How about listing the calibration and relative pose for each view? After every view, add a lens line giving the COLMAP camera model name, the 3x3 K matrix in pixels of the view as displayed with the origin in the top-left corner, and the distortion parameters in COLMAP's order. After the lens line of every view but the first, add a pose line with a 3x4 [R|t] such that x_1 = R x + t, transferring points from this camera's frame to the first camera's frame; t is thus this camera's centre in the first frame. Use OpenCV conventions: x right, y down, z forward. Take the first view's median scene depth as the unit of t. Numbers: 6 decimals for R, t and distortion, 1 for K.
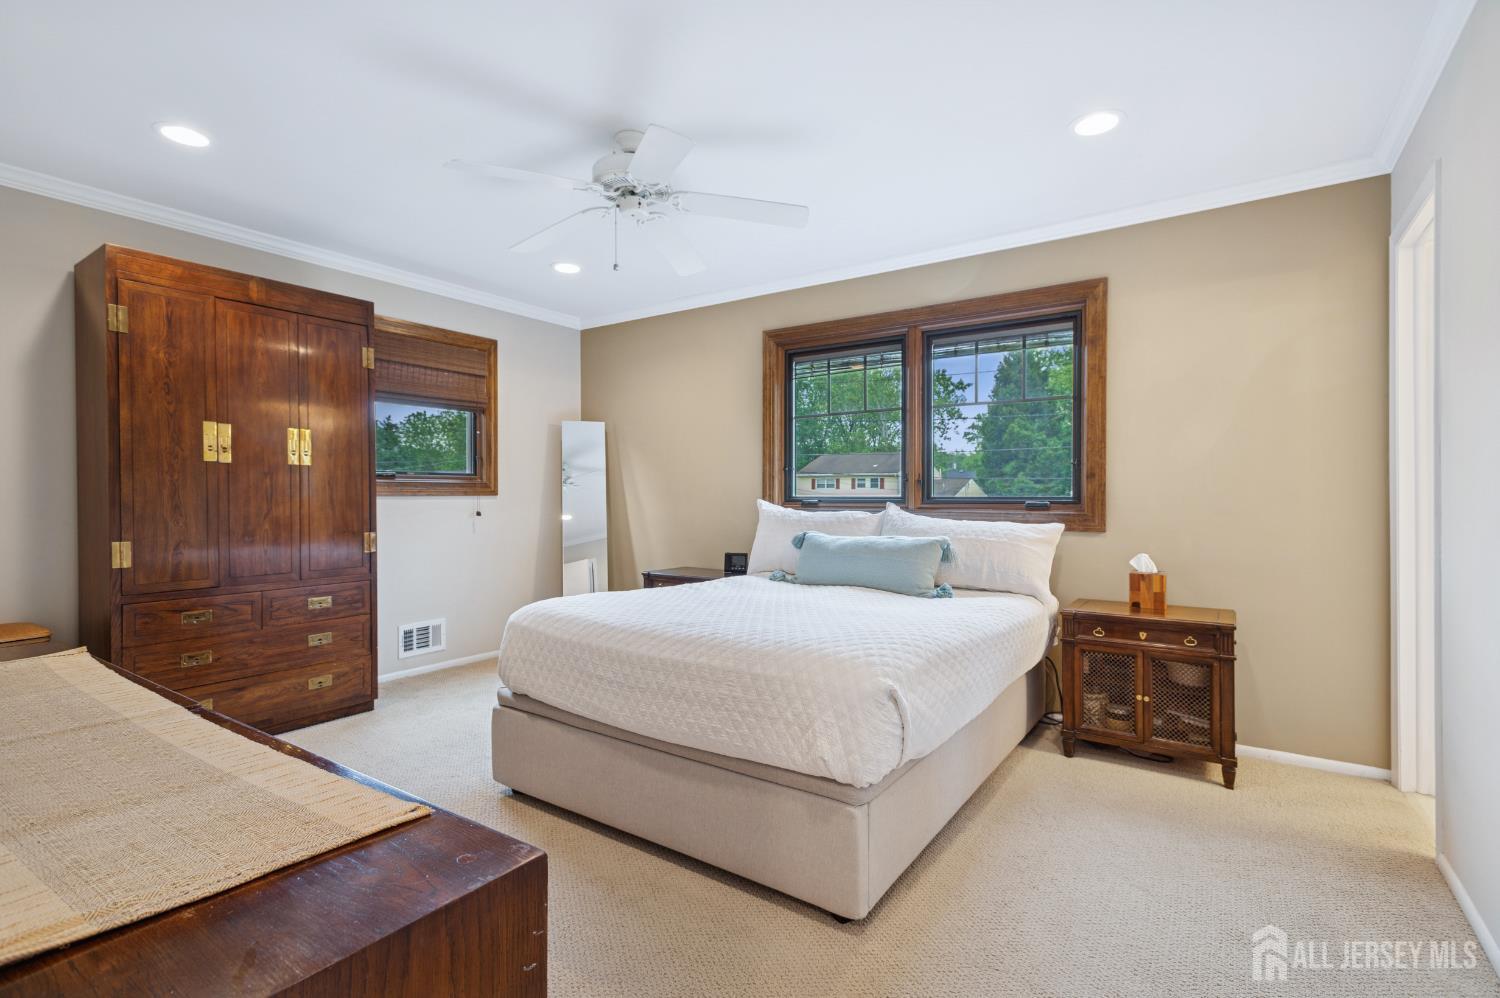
lens RADIAL K [[699.6, 0, 743.7], [0, 699.6, 499.0], [0, 0, 1]] dist [0.013306, -0.003570]
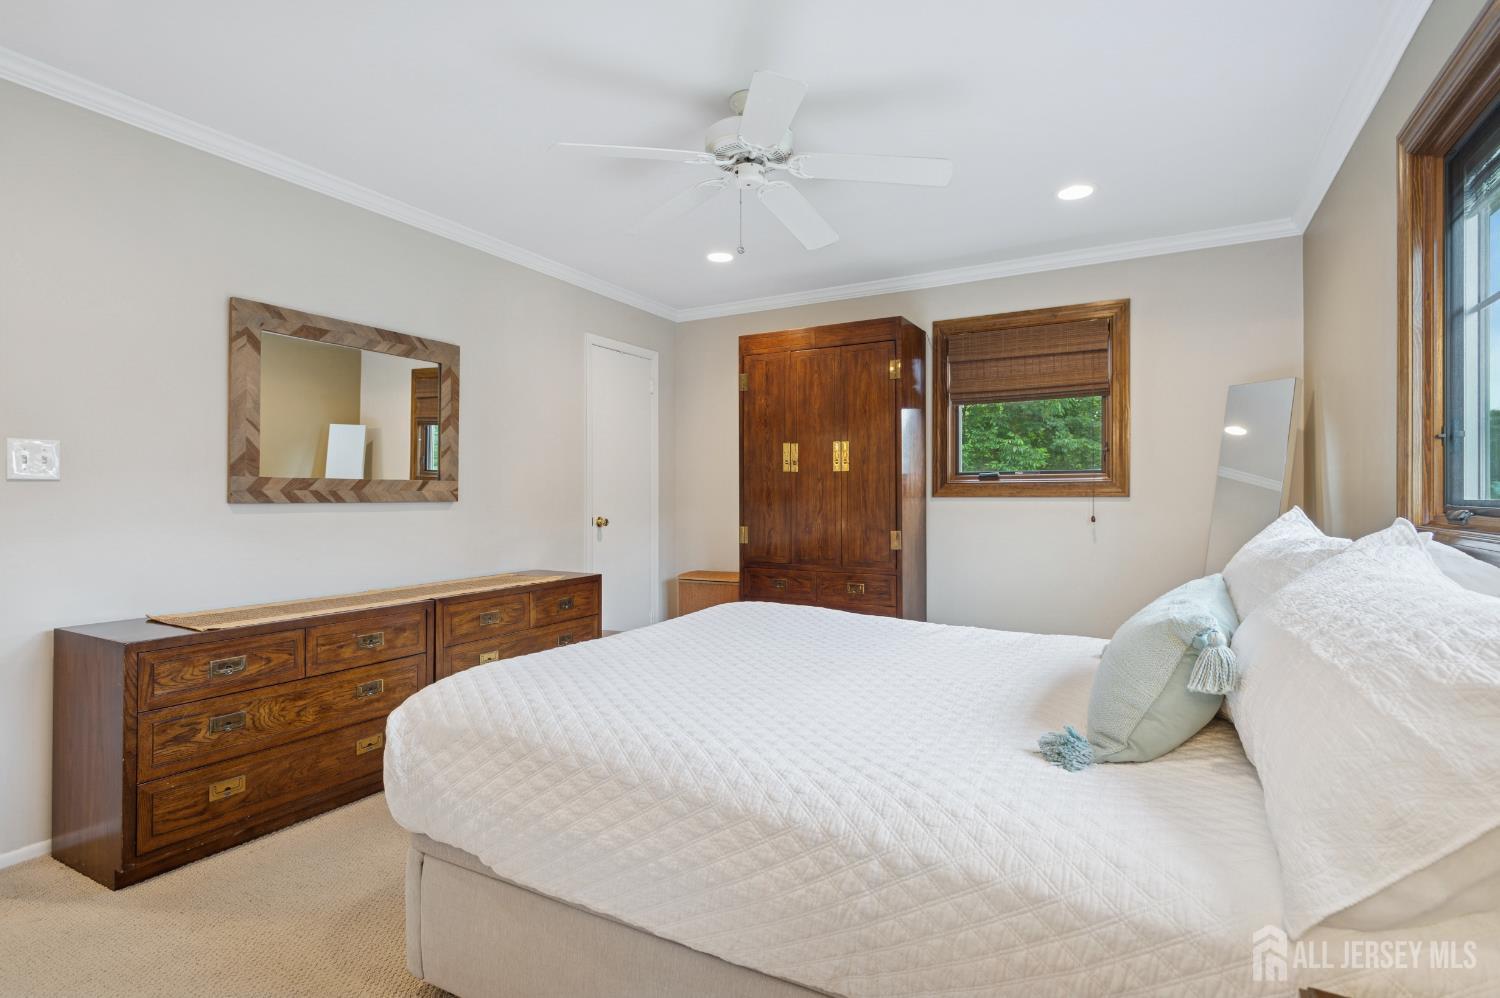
lens RADIAL K [[733.9, 0, 745.2], [0, 733.9, 495.2], [0, 0, 1]] dist [-0.000312, 0.000697]
pose [[0.104610, -0.002110, -0.994511, 0.574461], [-0.005916, 0.999979, -0.002744, -0.002968], [0.994496, 0.006171, 0.104595, 0.668692]]
